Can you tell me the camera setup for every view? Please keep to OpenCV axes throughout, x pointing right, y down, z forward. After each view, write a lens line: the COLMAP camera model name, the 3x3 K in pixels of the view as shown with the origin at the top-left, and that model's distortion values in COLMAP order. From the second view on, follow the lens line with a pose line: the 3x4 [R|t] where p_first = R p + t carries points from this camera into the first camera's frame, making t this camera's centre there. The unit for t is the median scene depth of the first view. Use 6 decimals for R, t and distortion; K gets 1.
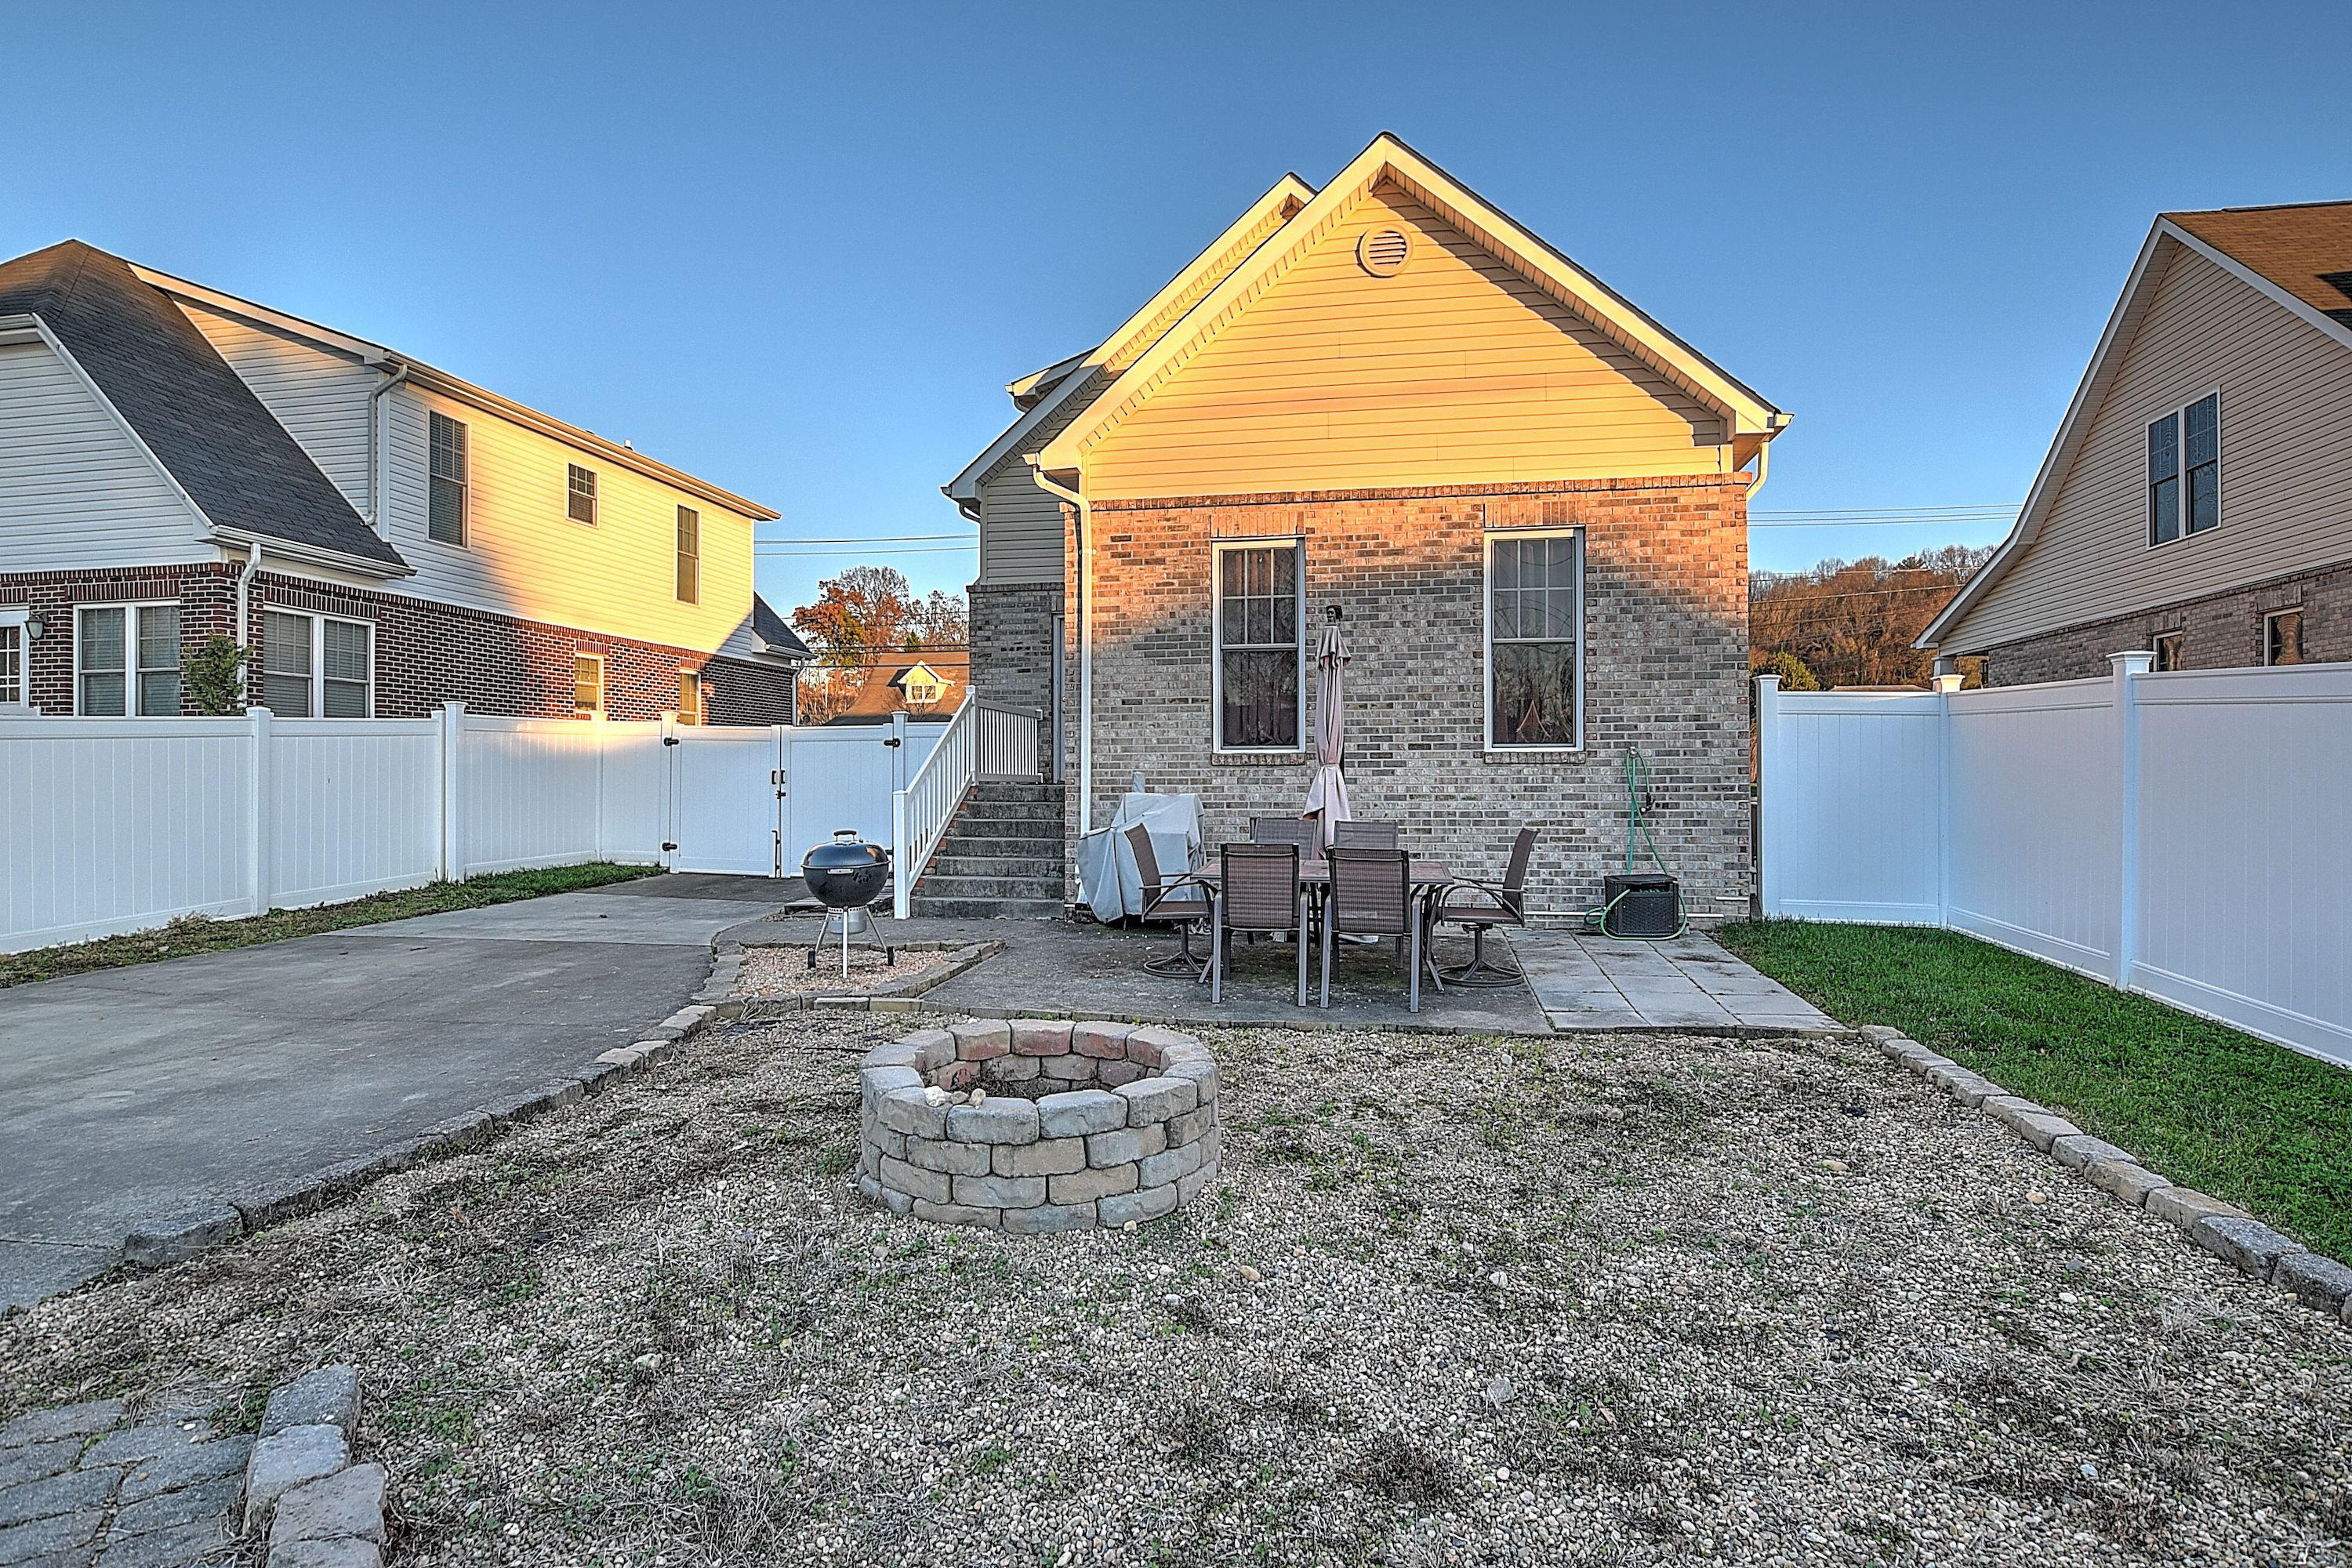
lens RADIAL K [[1215.3, 0, 1176.0], [0, 1215.3, 784.0], [0, 0, 1]] dist [-0.030504, 0.008789]
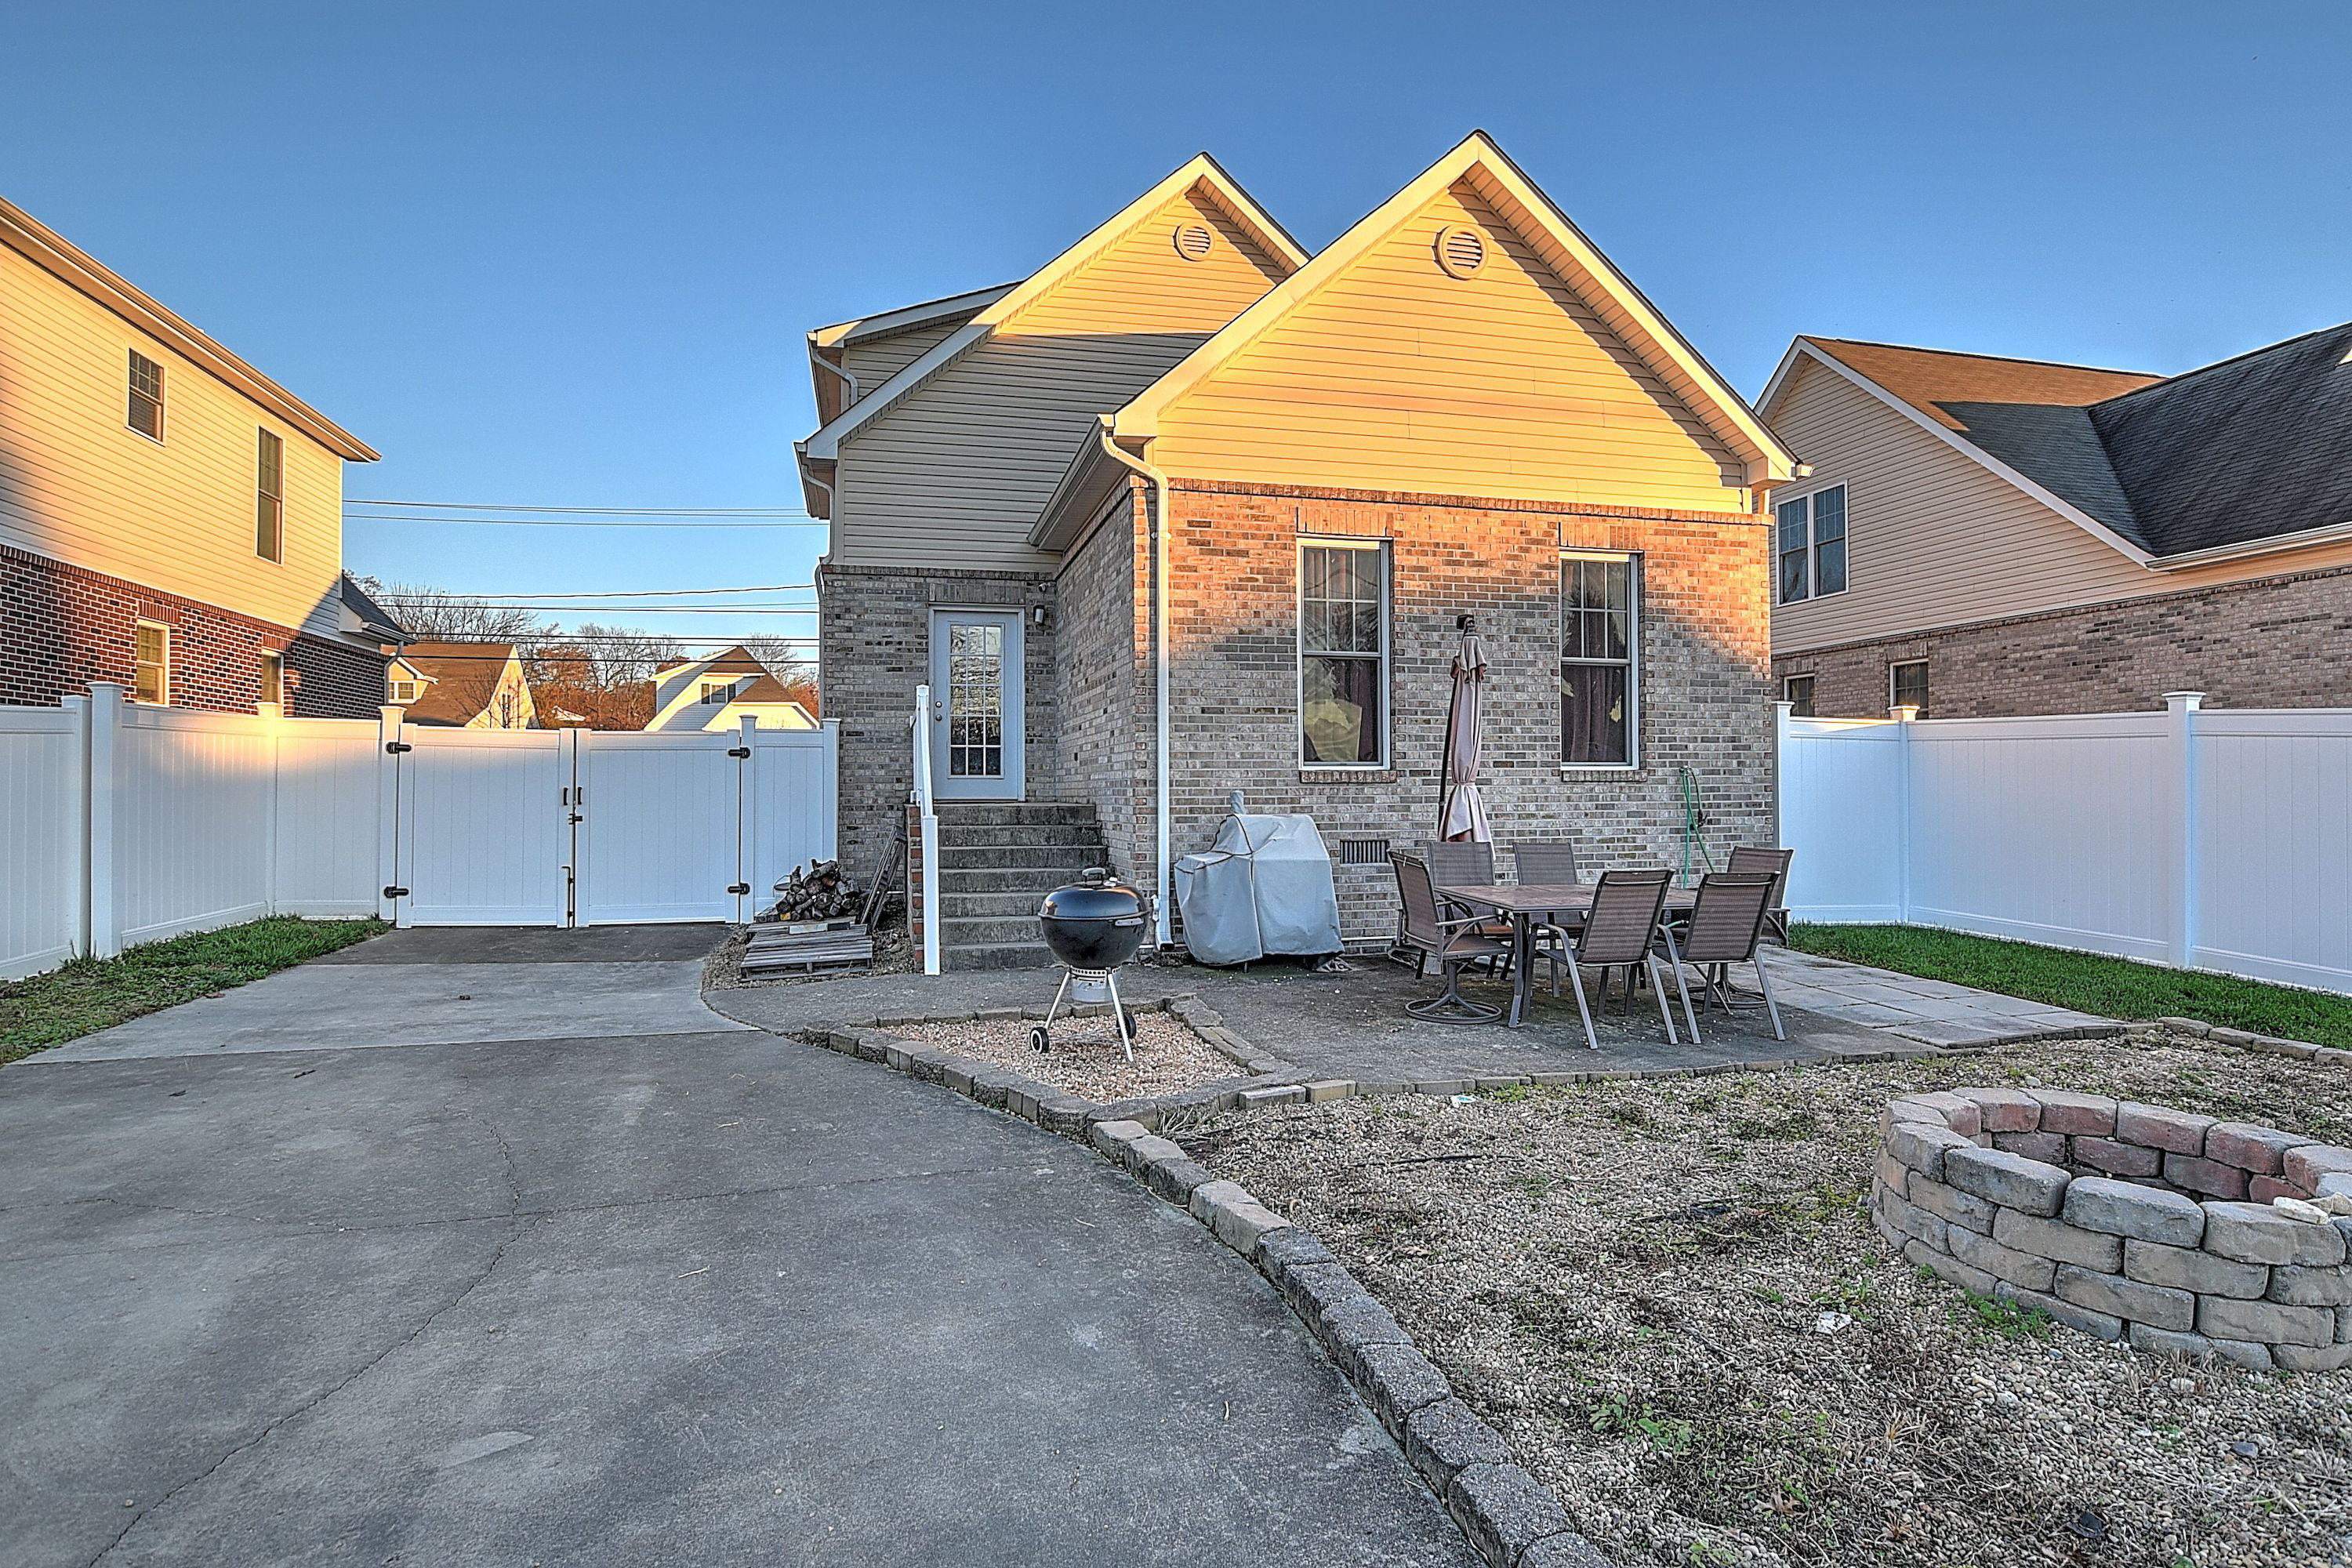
lens RADIAL K [[1215.3, 0, 1176.0], [0, 1215.3, 784.0], [0, 0, 1]] dist [-0.030504, 0.008789]
pose [[0.909328, 0.000345, 0.416080, -0.436124], [0.004068, 0.999944, -0.009721, -0.006308], [-0.416060, 0.010532, 0.909276, 0.218117]]
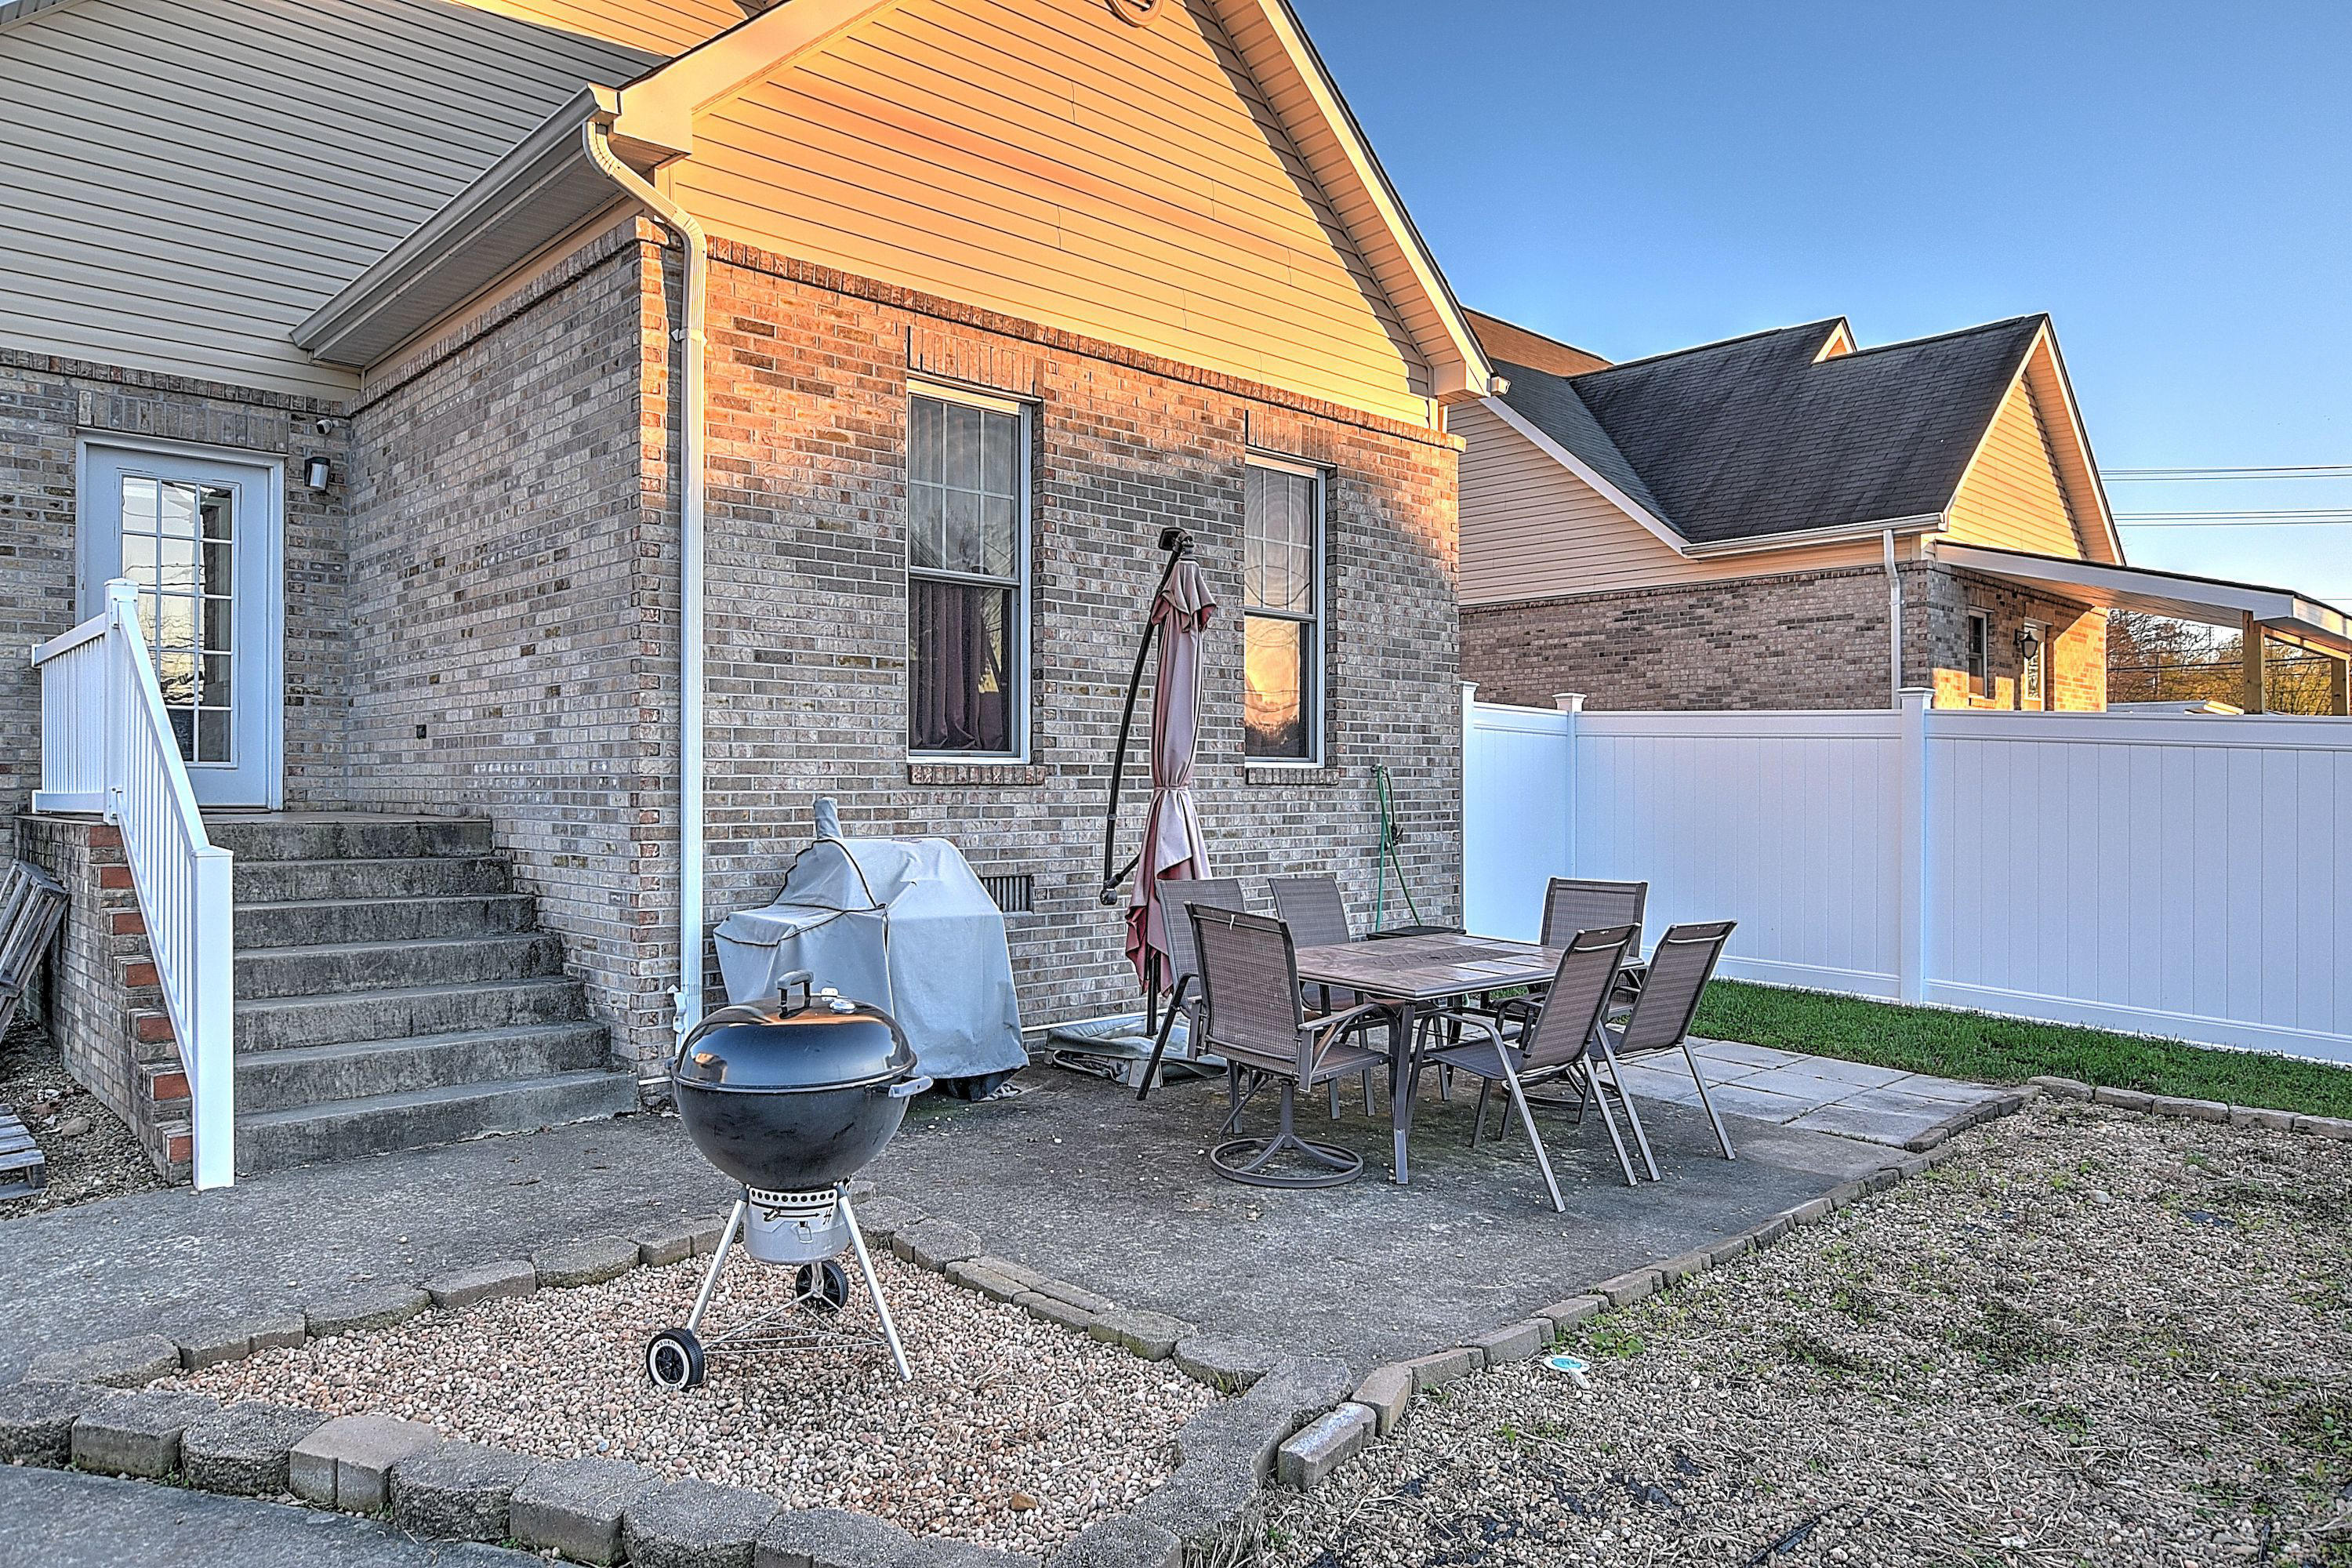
lens RADIAL K [[1510.8, 0, 1169.8], [0, 1510.8, 778.1], [0, 0, 1]] dist [-0.028536, 0.038928]
pose [[0.585288, 0.007216, 0.810793, -0.456483], [-0.000826, 0.999965, -0.008304, -0.012771], [-0.810825, 0.004190, 0.585274, 0.514450]]
